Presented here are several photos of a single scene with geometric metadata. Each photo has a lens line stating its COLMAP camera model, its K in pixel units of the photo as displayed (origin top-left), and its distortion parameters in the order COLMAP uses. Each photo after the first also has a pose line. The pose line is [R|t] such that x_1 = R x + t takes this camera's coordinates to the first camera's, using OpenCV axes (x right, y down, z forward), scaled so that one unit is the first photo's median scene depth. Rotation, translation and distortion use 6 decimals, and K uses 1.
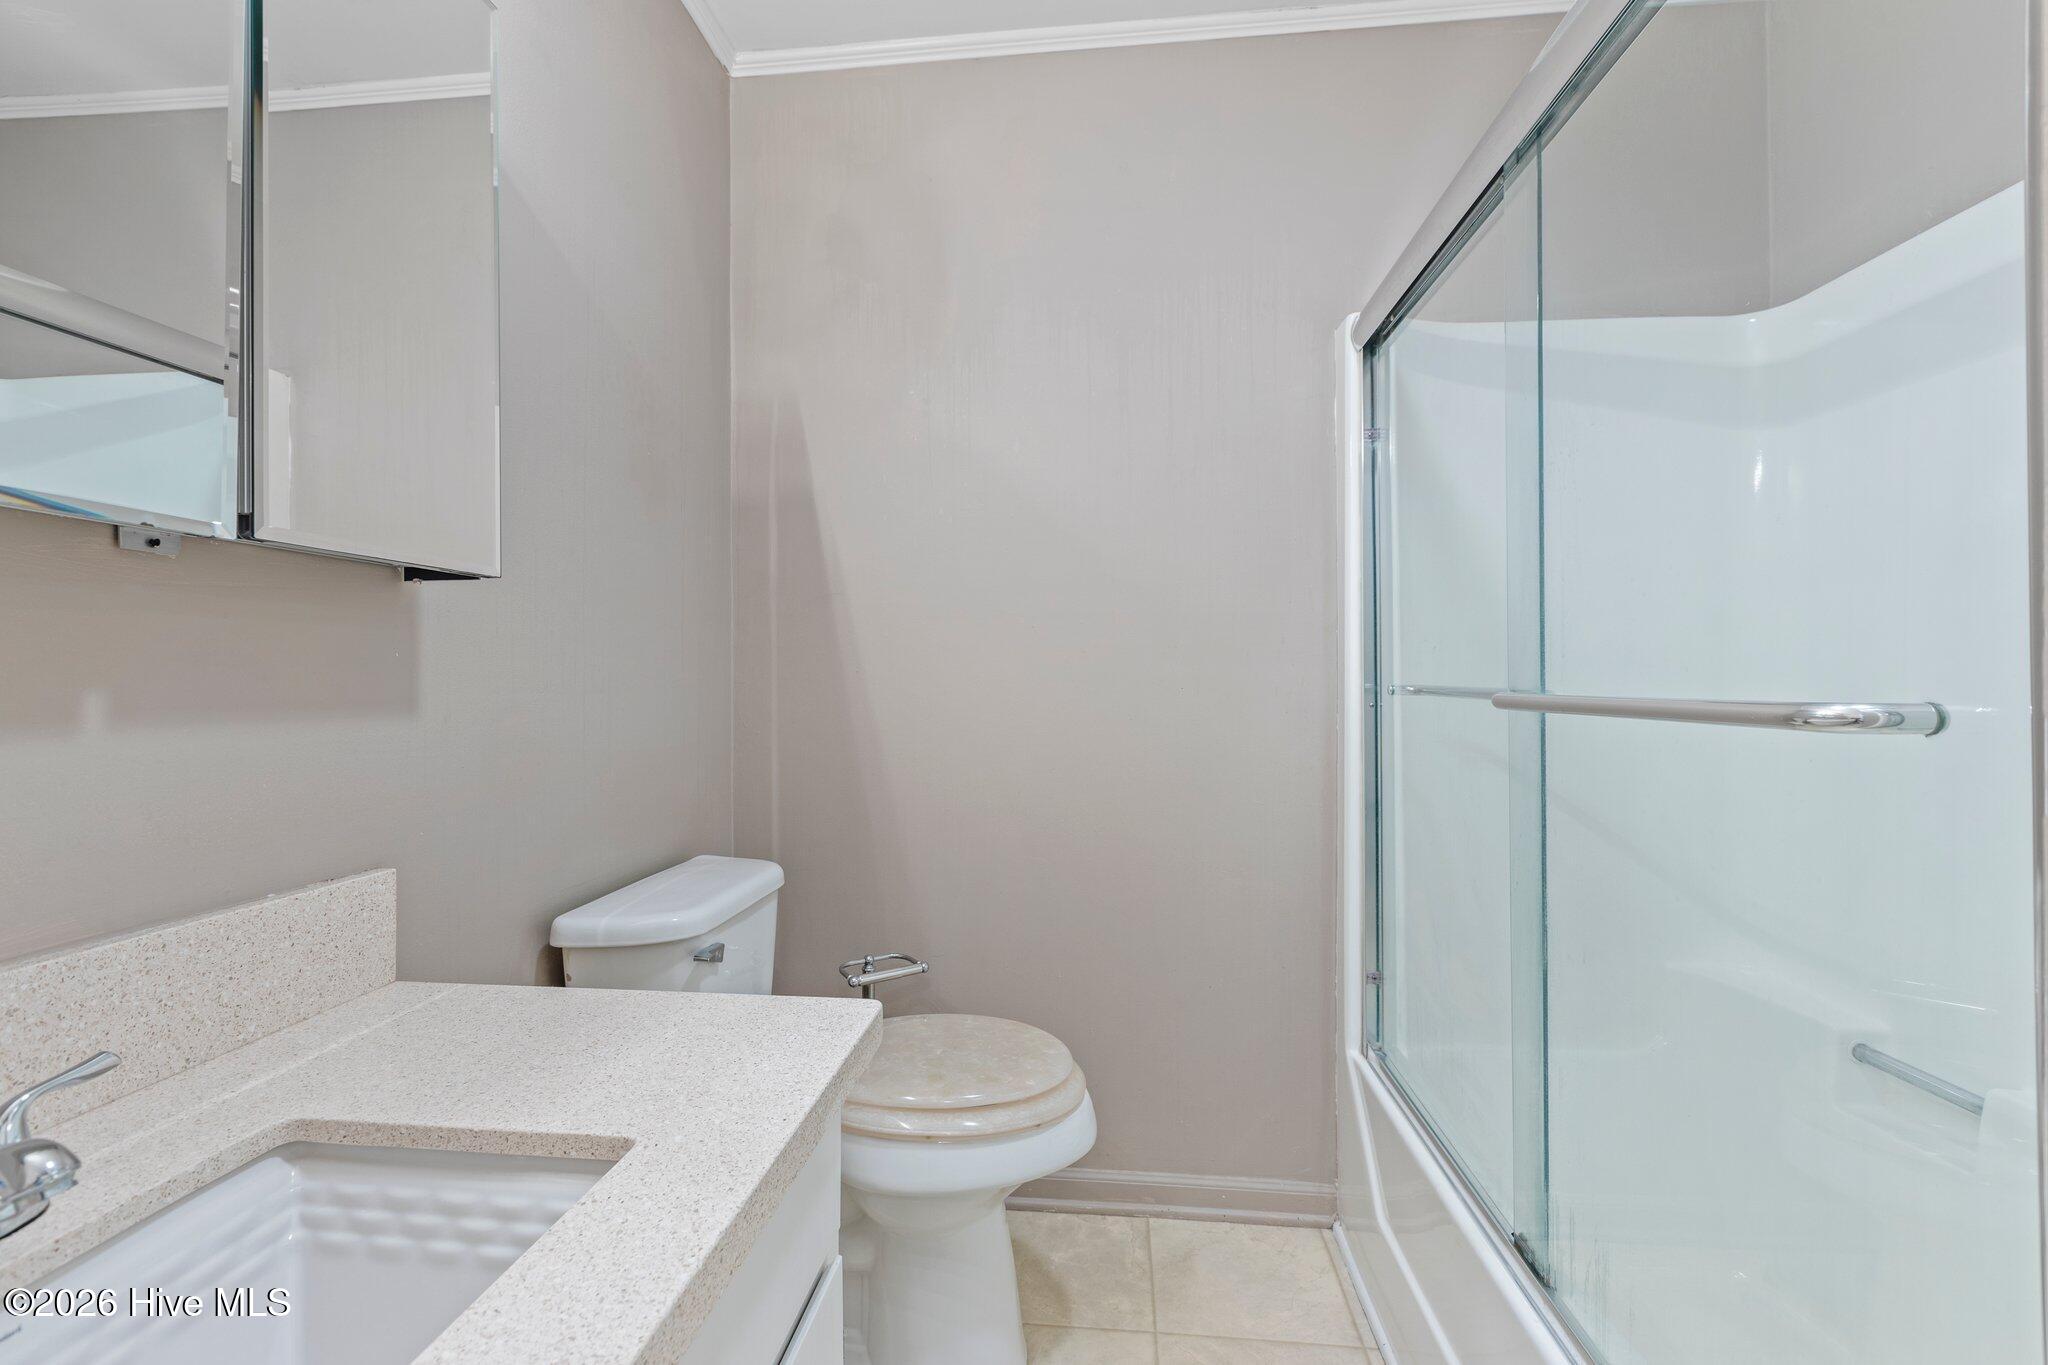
lens RADIAL K [[916.9, 0, 1020.1], [0, 916.9, 676.6], [0, 0, 1]] dist [-0.001443, -0.000929]
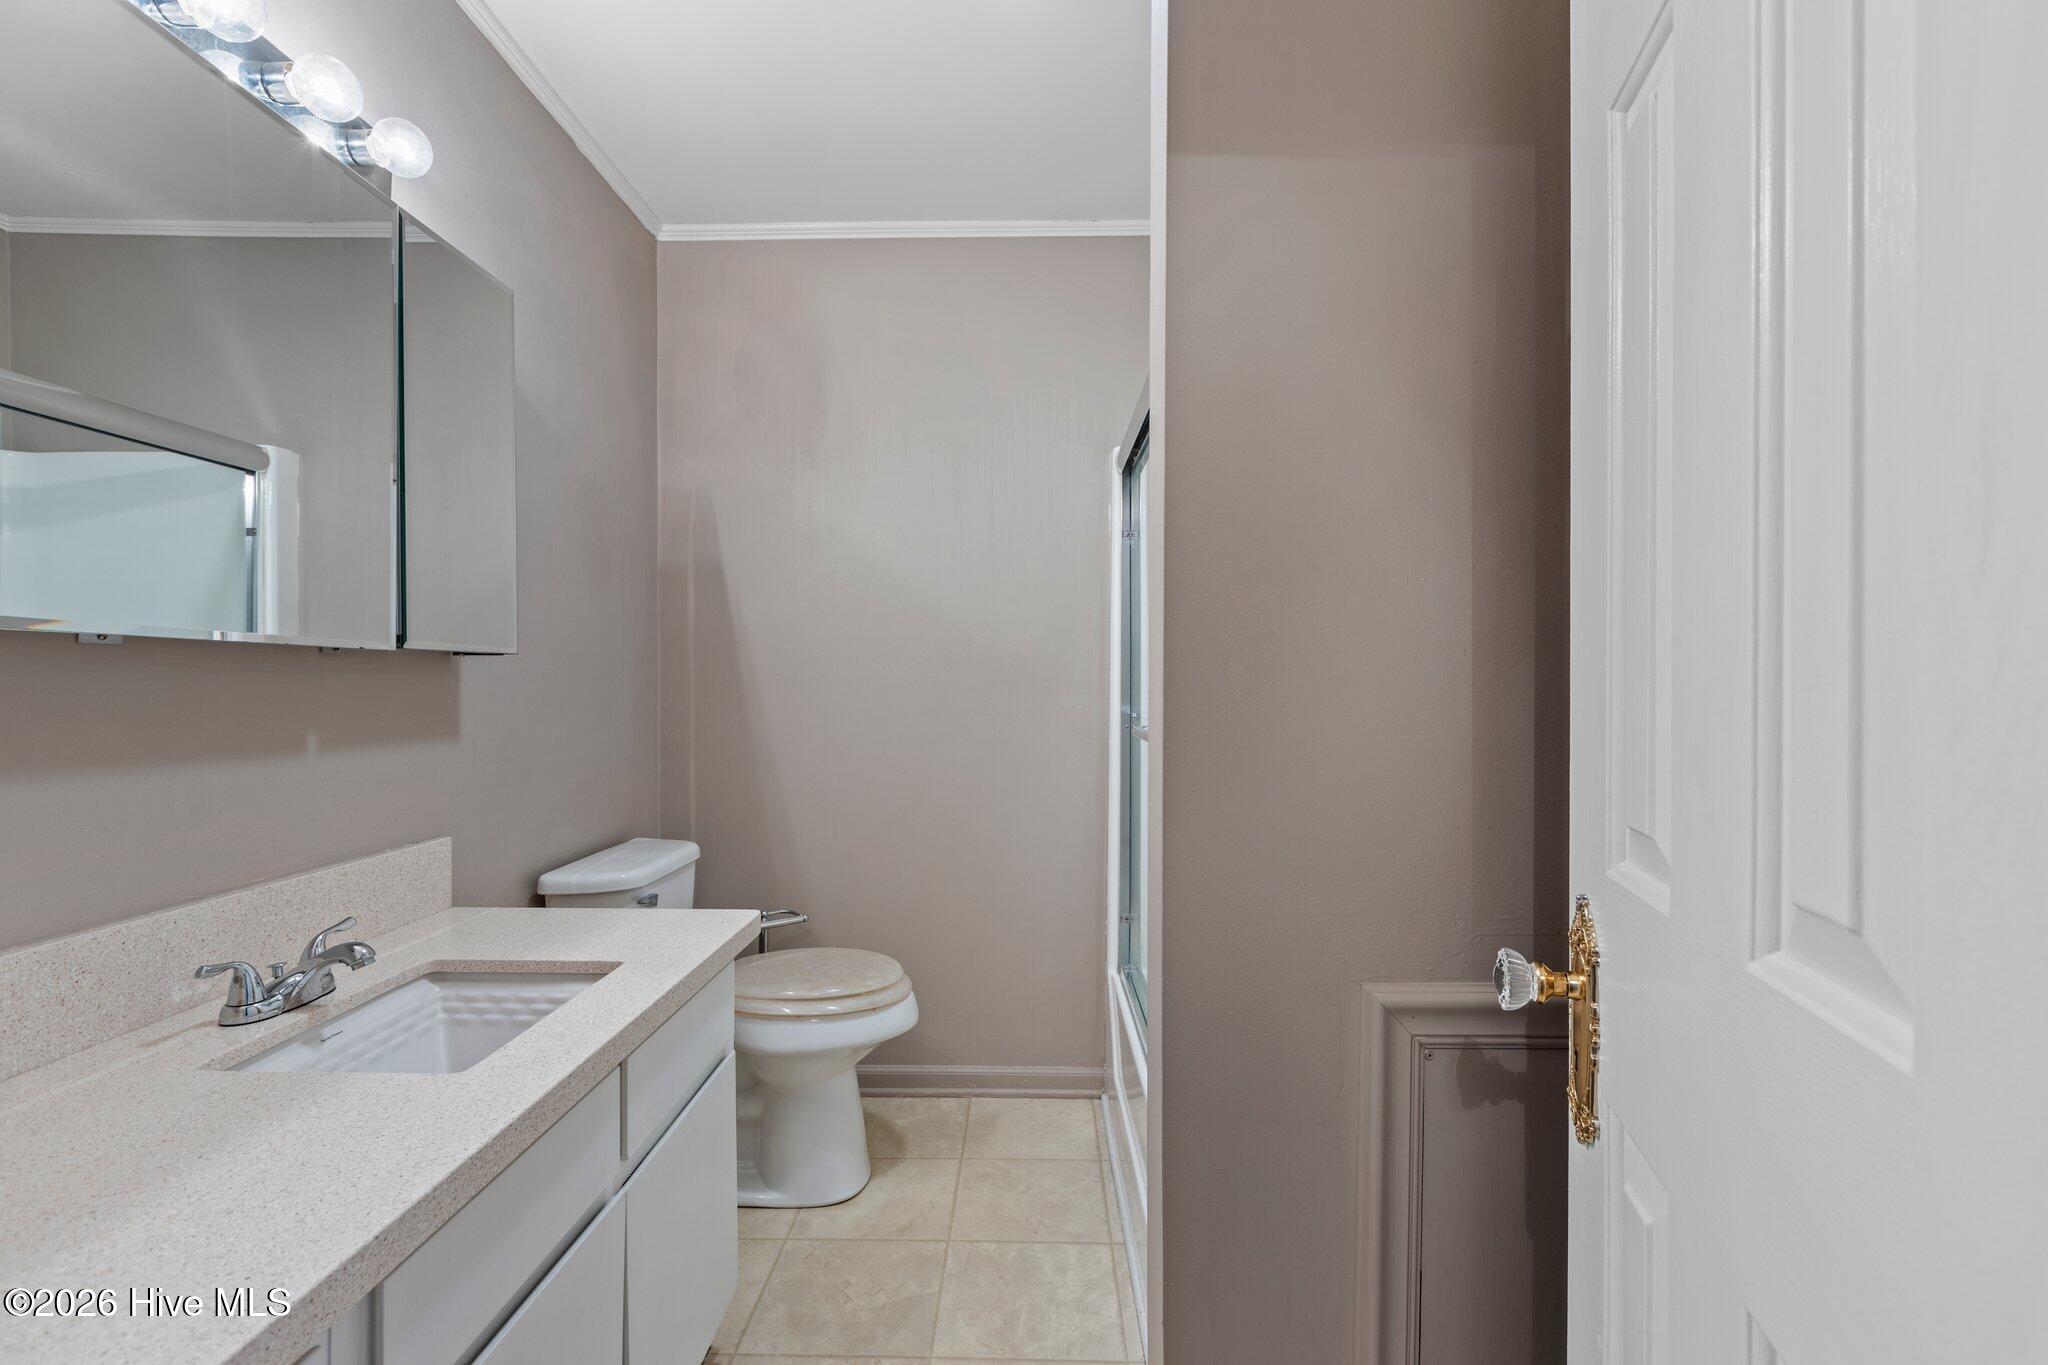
lens RADIAL K [[916.9, 0, 1024.9], [0, 916.9, 686.5], [0, 0, 1]] dist [-0.001443, -0.000929]
pose [[0.995796, 0.002346, 0.091569, 0.117259], [-0.002880, 0.999980, 0.005700, -0.045418], [-0.091554, -0.005940, 0.995782, -0.475573]]
